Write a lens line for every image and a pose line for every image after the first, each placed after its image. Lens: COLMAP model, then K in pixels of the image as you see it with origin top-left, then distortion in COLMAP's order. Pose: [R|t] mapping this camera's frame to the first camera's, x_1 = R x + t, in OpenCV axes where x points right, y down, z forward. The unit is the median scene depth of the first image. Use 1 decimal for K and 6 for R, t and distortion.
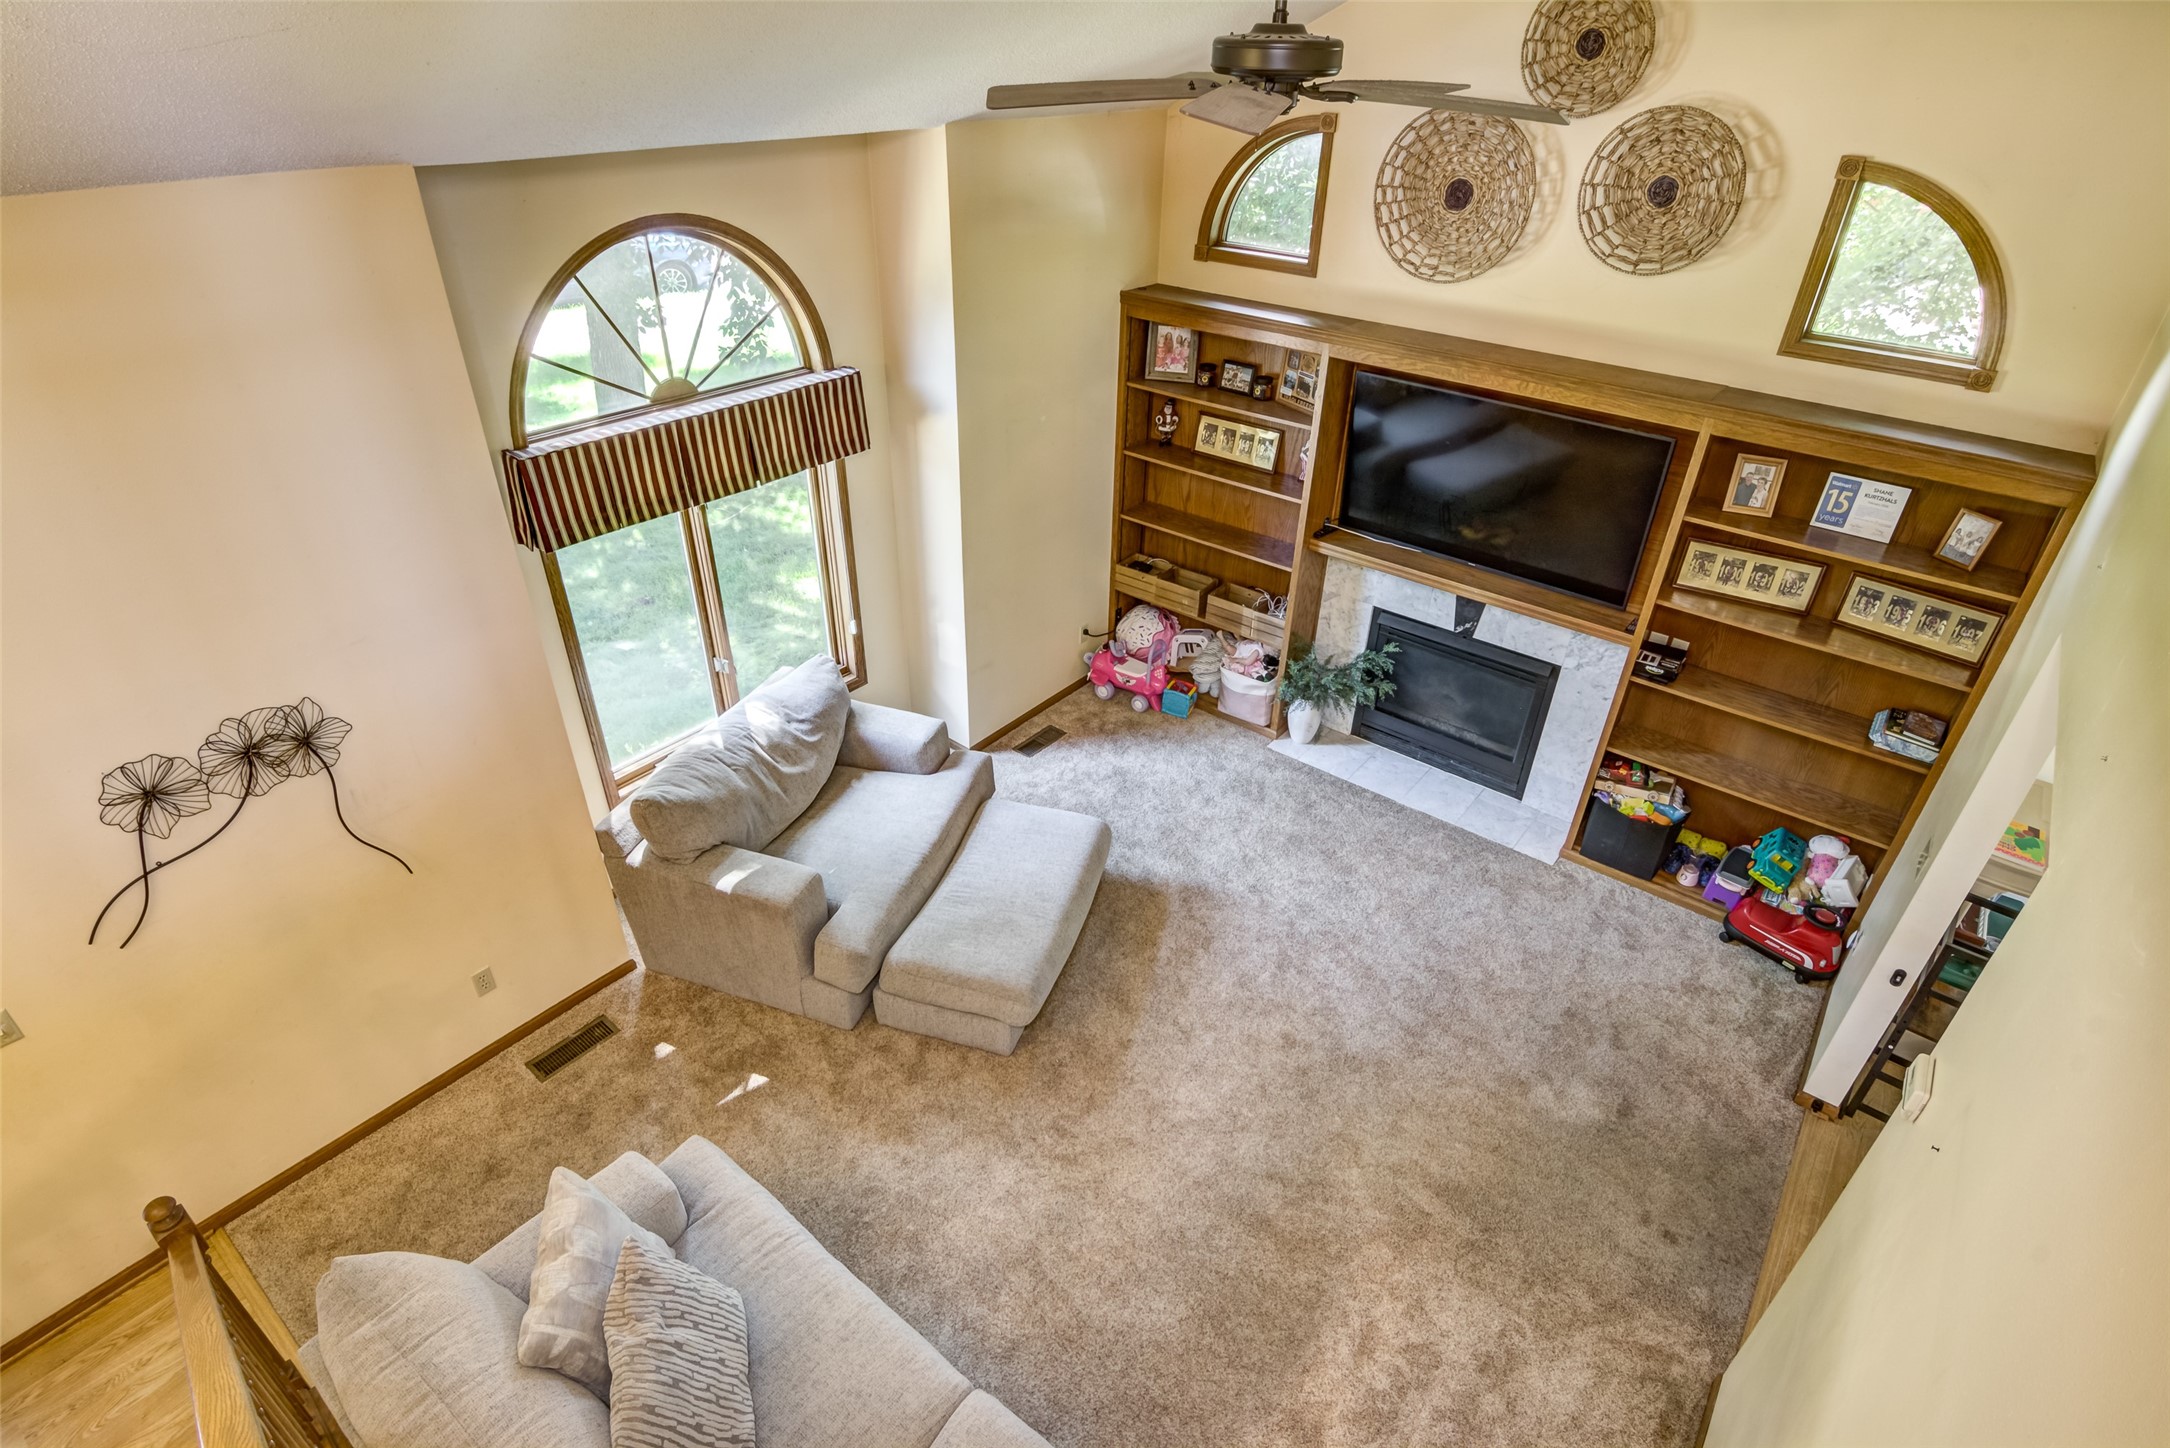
lens RADIAL K [[1103.6, 0, 1080.7], [0, 1103.6, 731.7], [0, 0, 1]] dist [-0.000687, -0.023919]
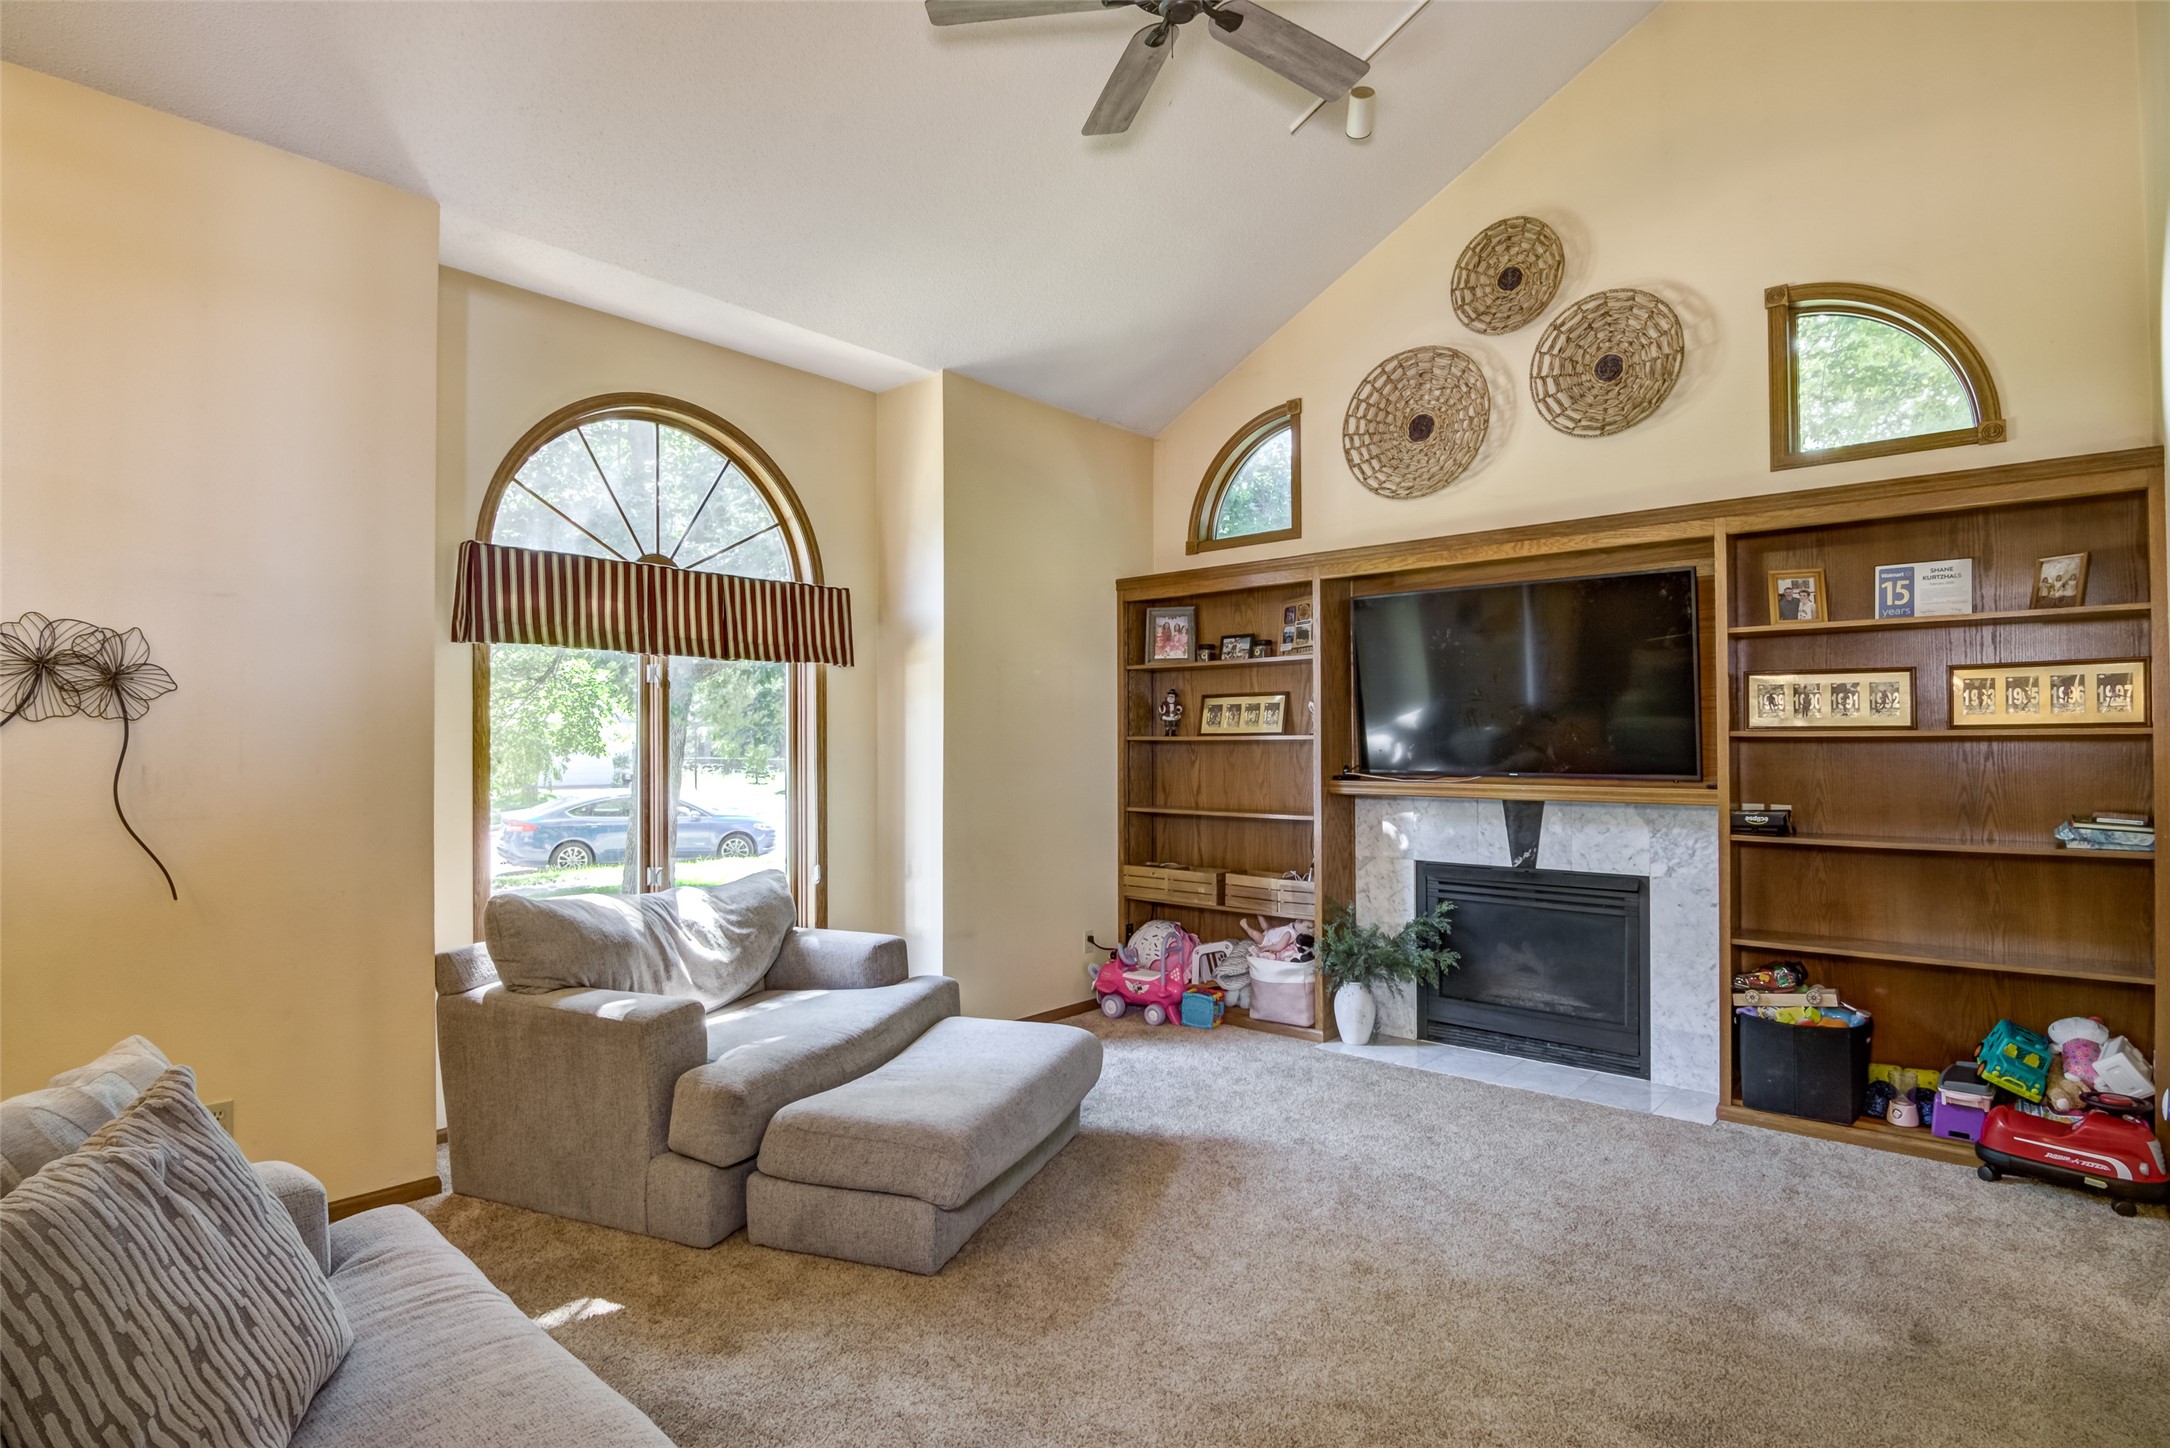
lens RADIAL K [[1116.4, 0, 1074.7], [0, 1116.4, 721.2], [0, 0, 1]] dist [-0.007007, -0.013120]
pose [[0.998434, -0.024851, -0.050125, 0.053827], [-0.007264, 0.830763, -0.556578, 0.340930], [0.055473, 0.556071, 0.829282, 0.235601]]
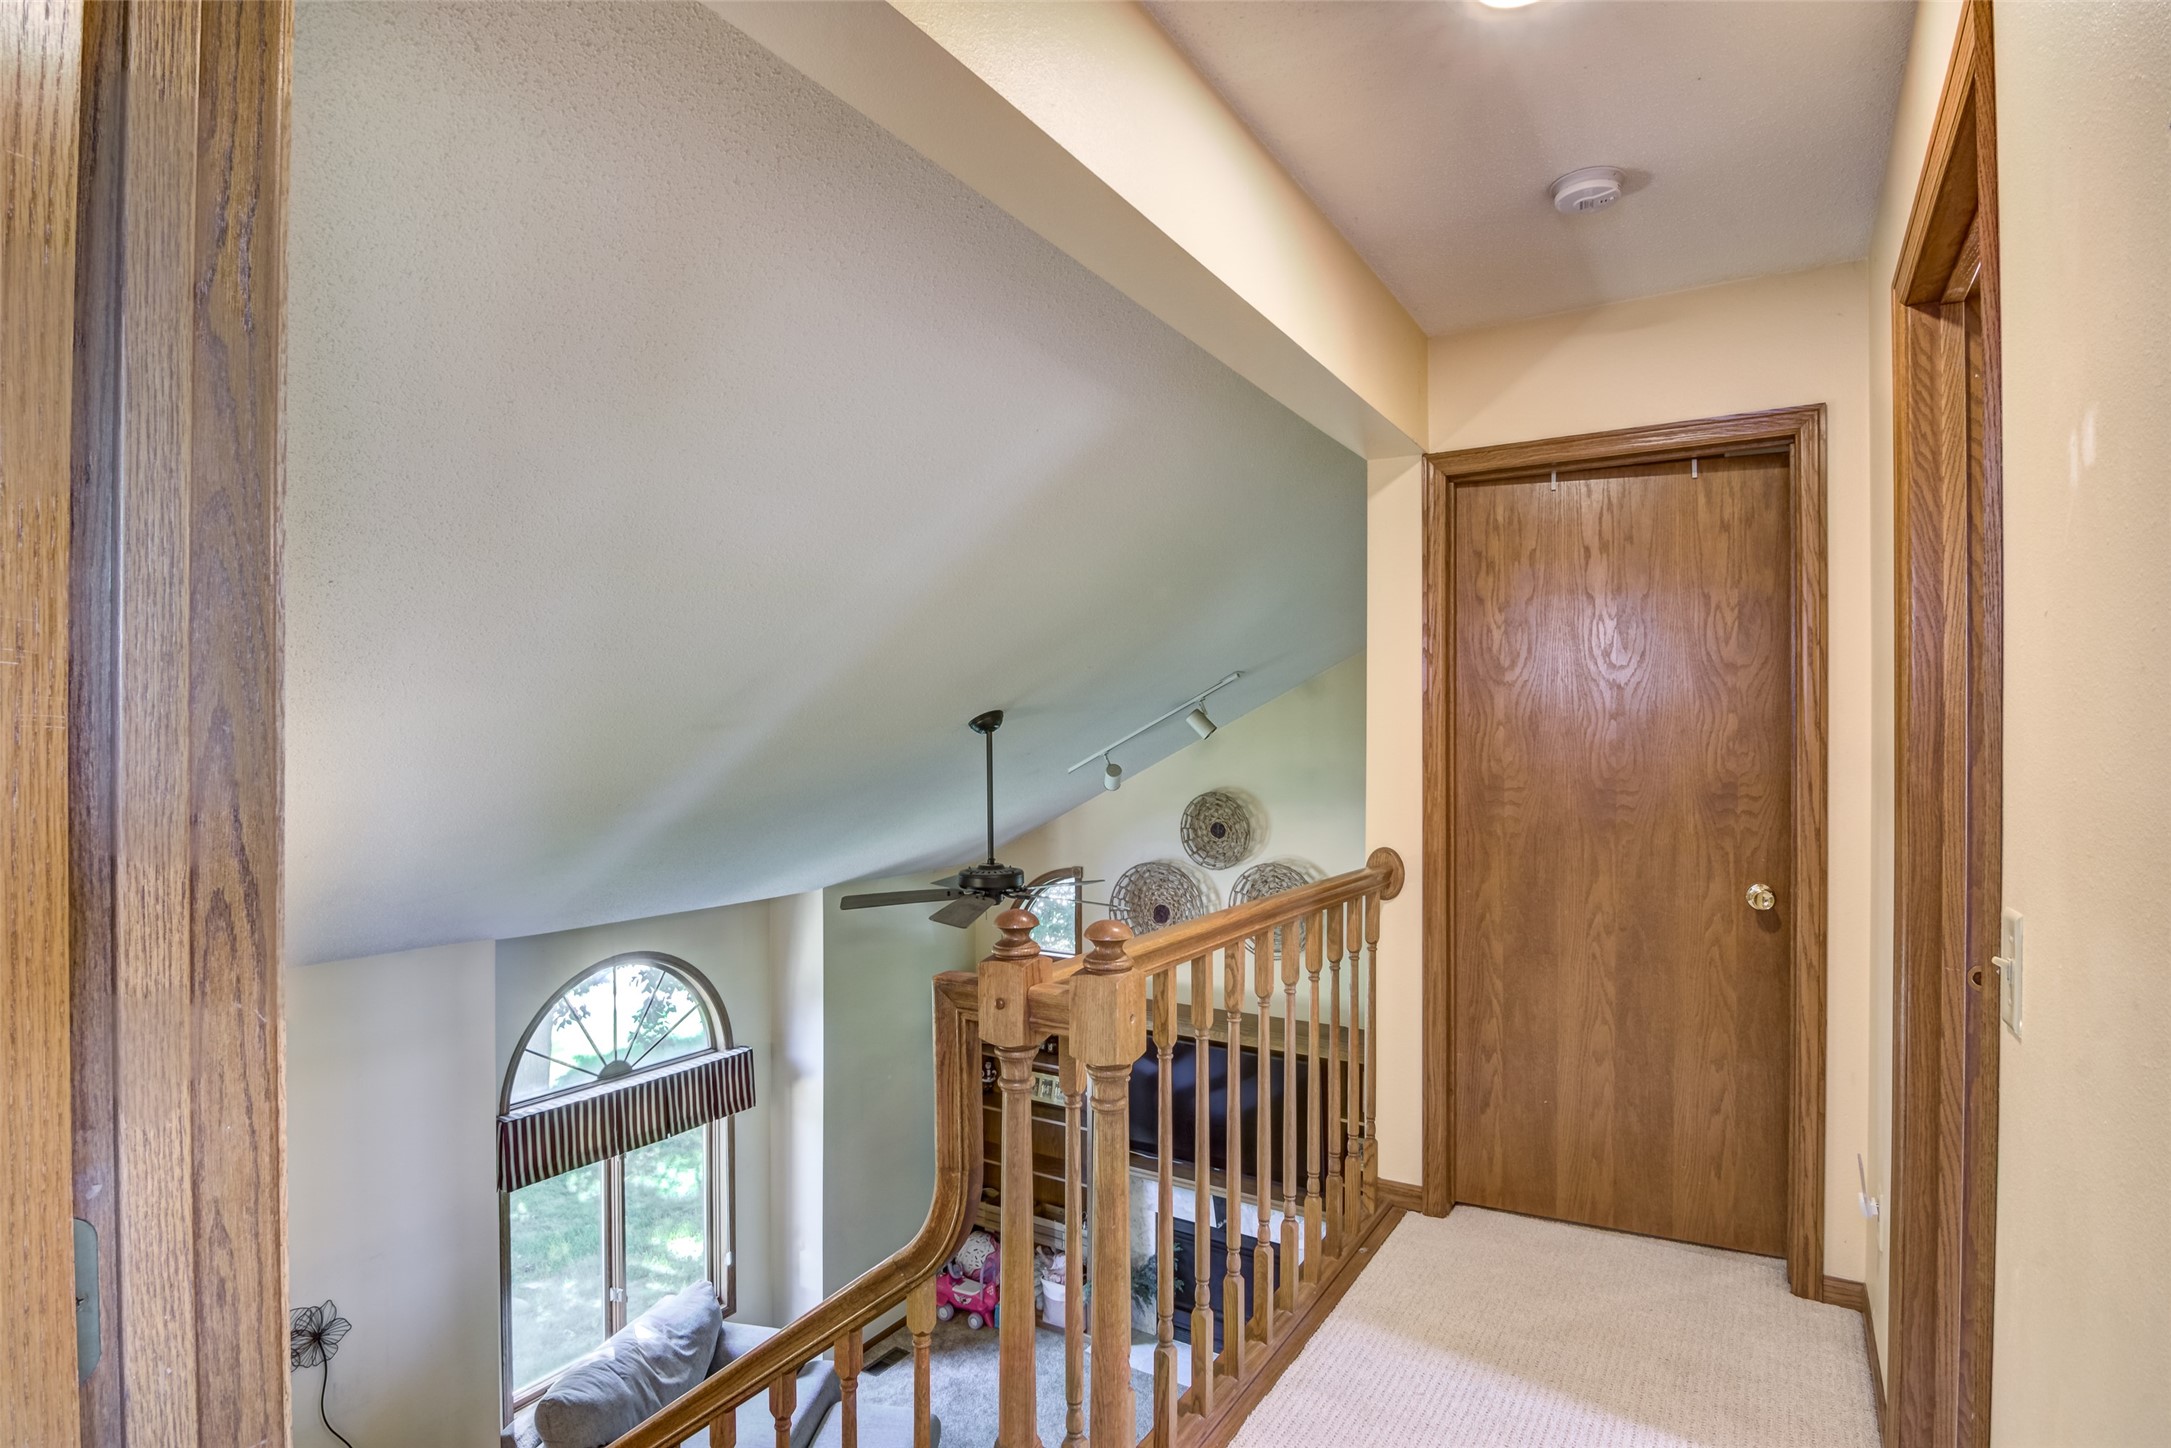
lens RADIAL K [[1104.1, 0, 1081.2], [0, 1104.1, 731.7], [0, 0, 1]] dist [-0.000687, -0.023919]
pose [[0.993273, -0.020895, 0.113896, 0.059544], [0.080102, 0.834273, -0.545502, 0.128651], [-0.083622, 0.550955, 0.830335, -0.401293]]
